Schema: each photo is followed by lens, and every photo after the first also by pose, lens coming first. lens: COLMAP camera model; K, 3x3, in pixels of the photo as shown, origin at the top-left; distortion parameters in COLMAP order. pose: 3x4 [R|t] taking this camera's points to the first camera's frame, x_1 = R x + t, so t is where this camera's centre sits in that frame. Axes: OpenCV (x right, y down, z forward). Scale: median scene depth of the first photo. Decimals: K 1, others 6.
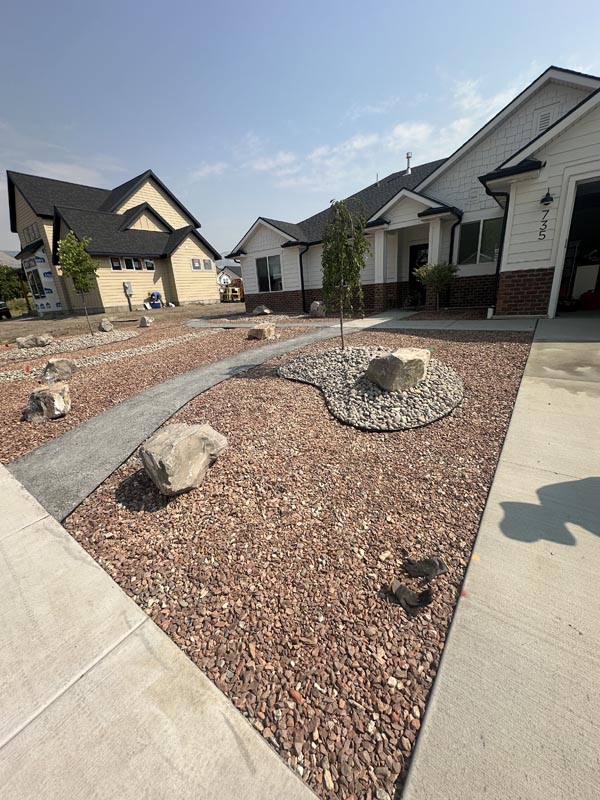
lens RADIAL K [[316.3, 0, 300.0], [0, 316.3, 400.0], [0, 0, 1]] dist [0.000404, 0.000039]
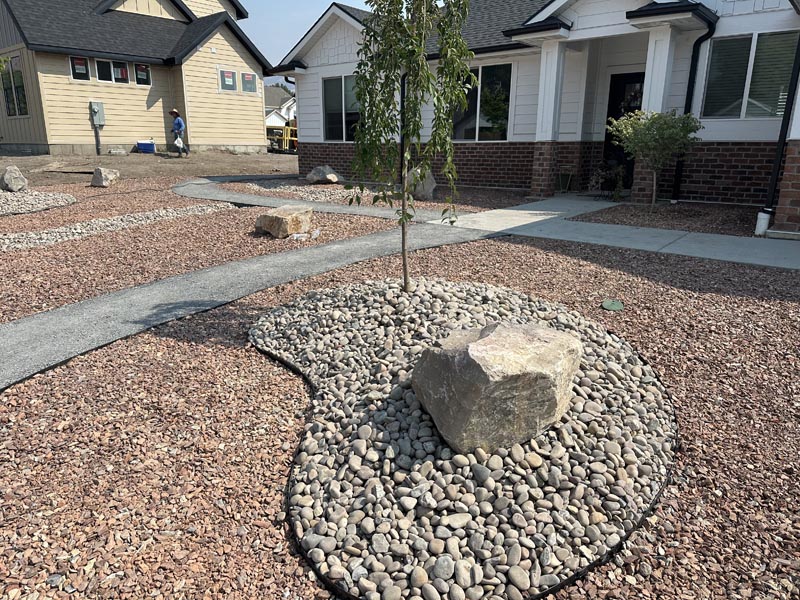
lens RADIAL K [[554.4, 0, 397.8], [0, 554.4, 295.4], [0, 0, 1]] dist [0.054969, -0.061790]
pose [[0.995665, 0.086418, -0.034403, 0.072720], [-0.088350, 0.994323, -0.059295, -0.051014], [0.029083, 0.062077, 0.997648, 0.116107]]
